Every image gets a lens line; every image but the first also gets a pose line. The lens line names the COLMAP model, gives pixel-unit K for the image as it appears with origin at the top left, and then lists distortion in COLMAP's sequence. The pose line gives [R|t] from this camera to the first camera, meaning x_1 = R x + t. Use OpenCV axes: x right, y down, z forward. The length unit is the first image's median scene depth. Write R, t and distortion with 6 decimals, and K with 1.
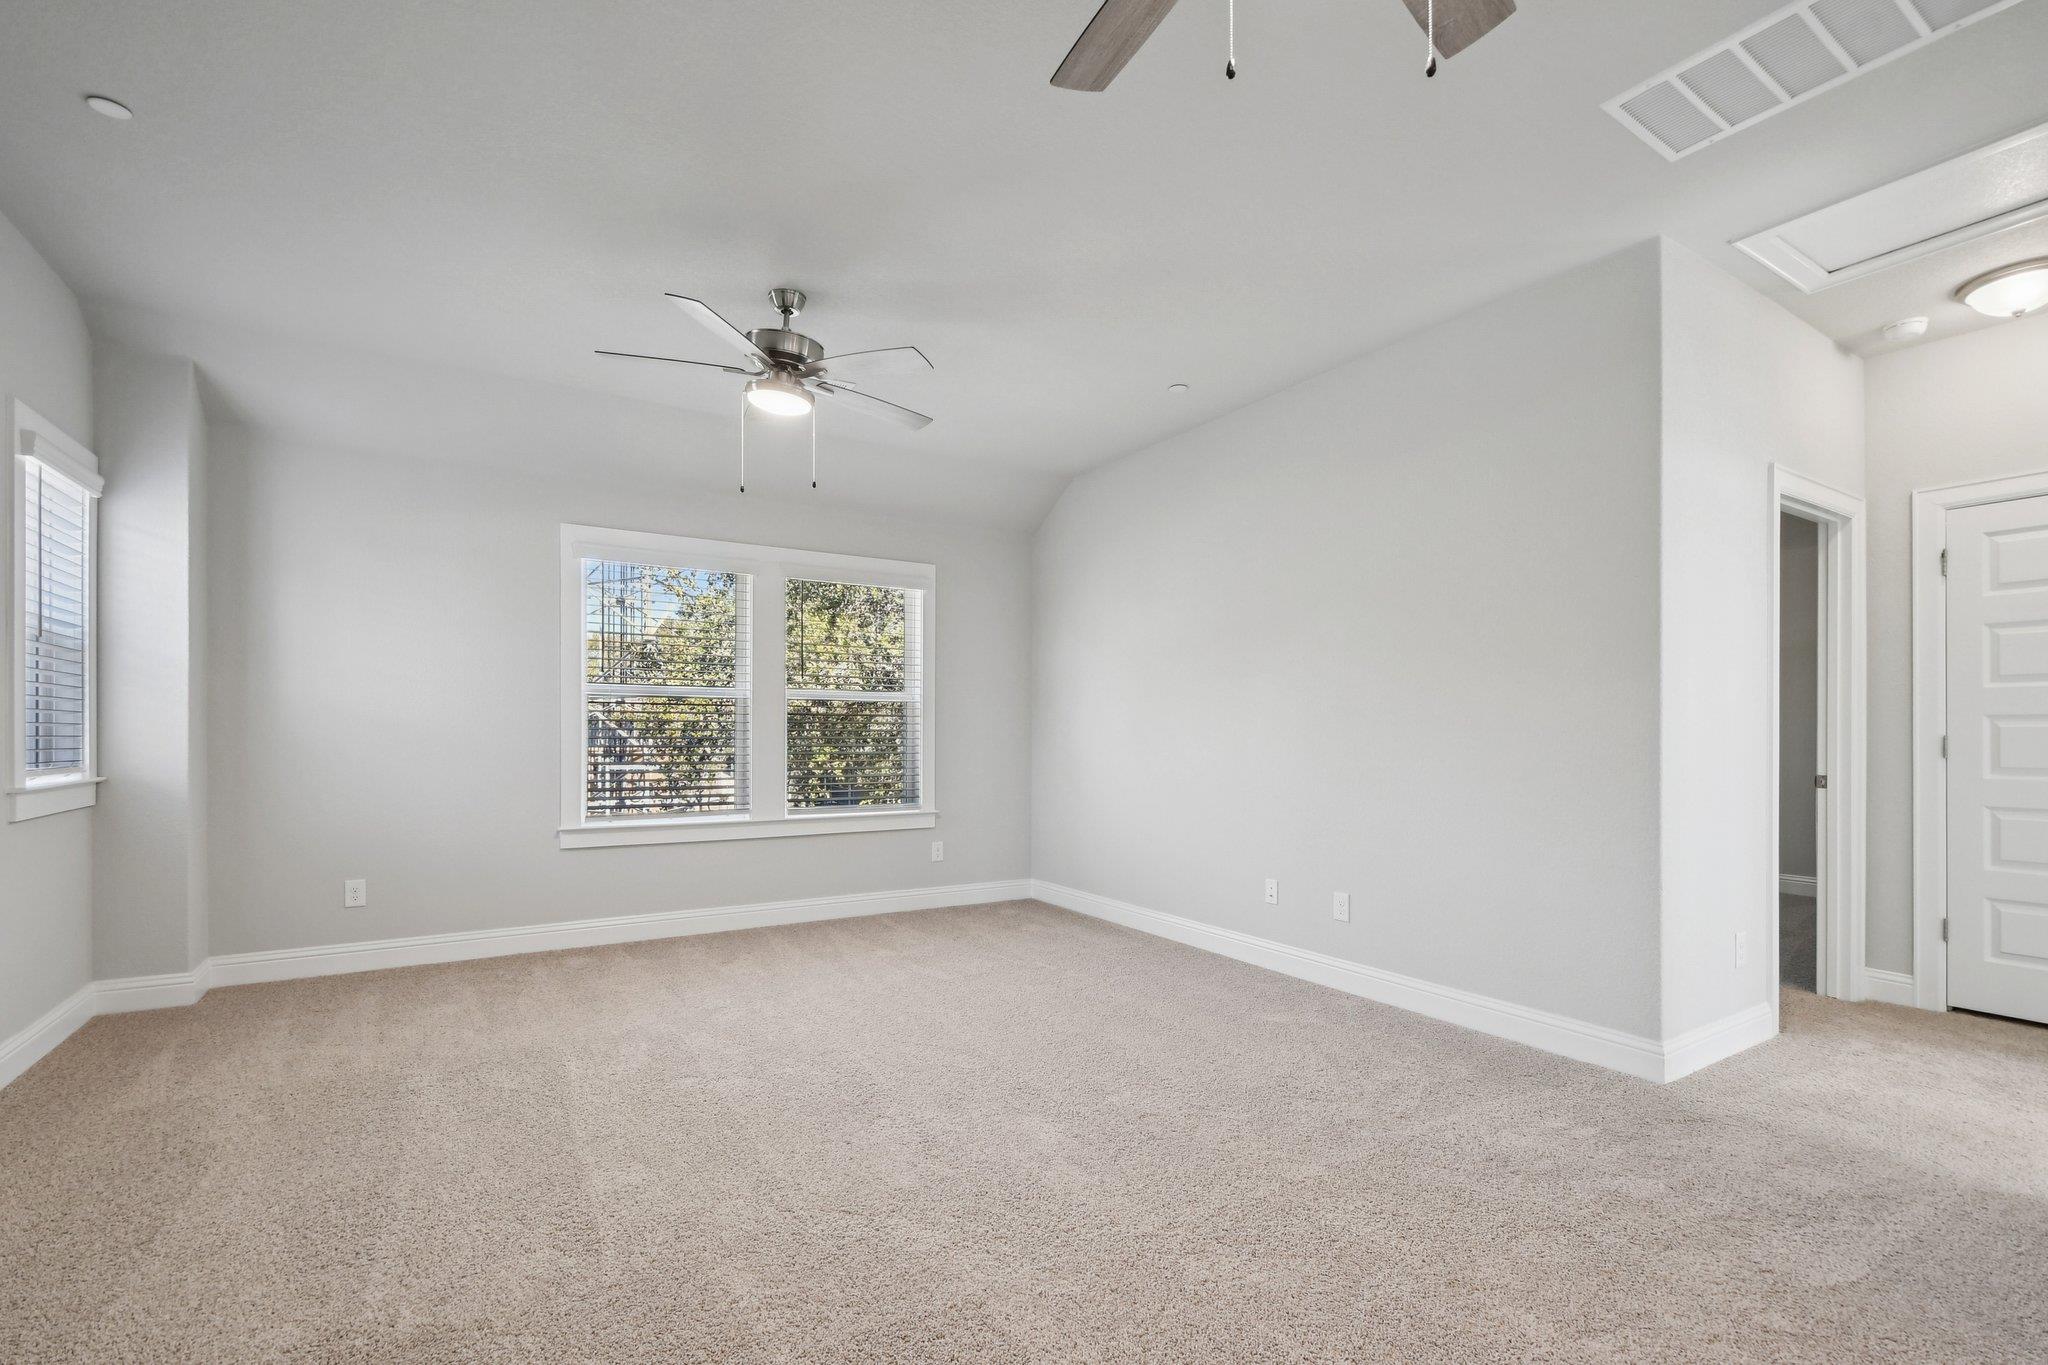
lens RADIAL K [[905.3, 0, 991.4], [0, 905.3, 732.8], [0, 0, 1]] dist [-0.001592, -0.002922]
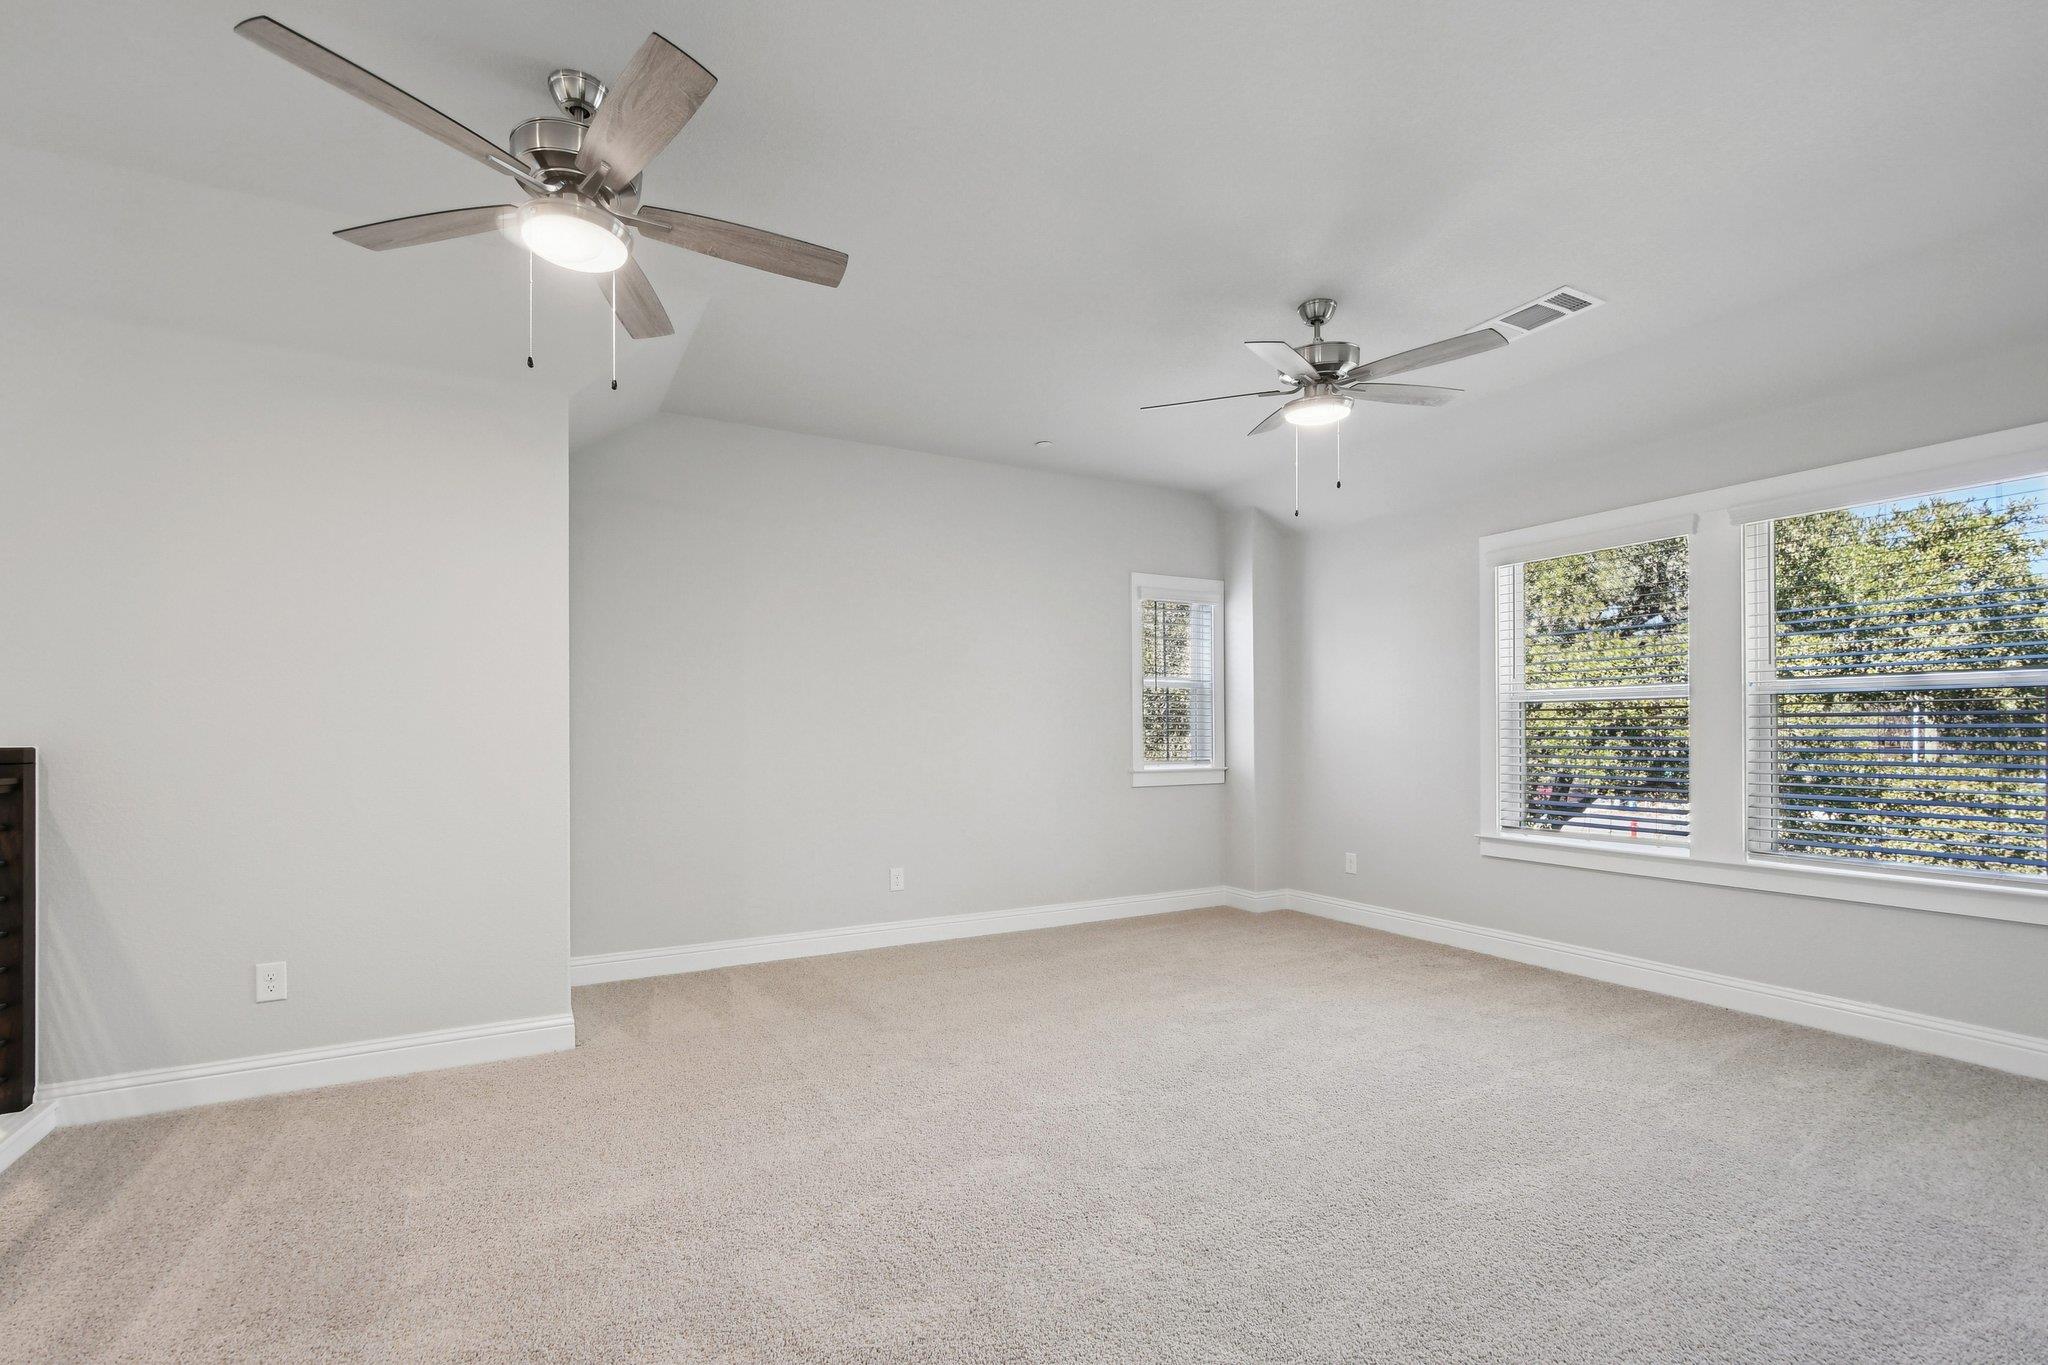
lens RADIAL K [[905.3, 0, 994.5], [0, 905.3, 732.1], [0, 0, 1]] dist [-0.001592, -0.002922]
pose [[-0.058081, -0.000228, -0.998312, 0.682566], [0.008007, 0.999968, -0.000694, -0.016925], [0.998280, -0.008034, -0.058077, 0.602130]]
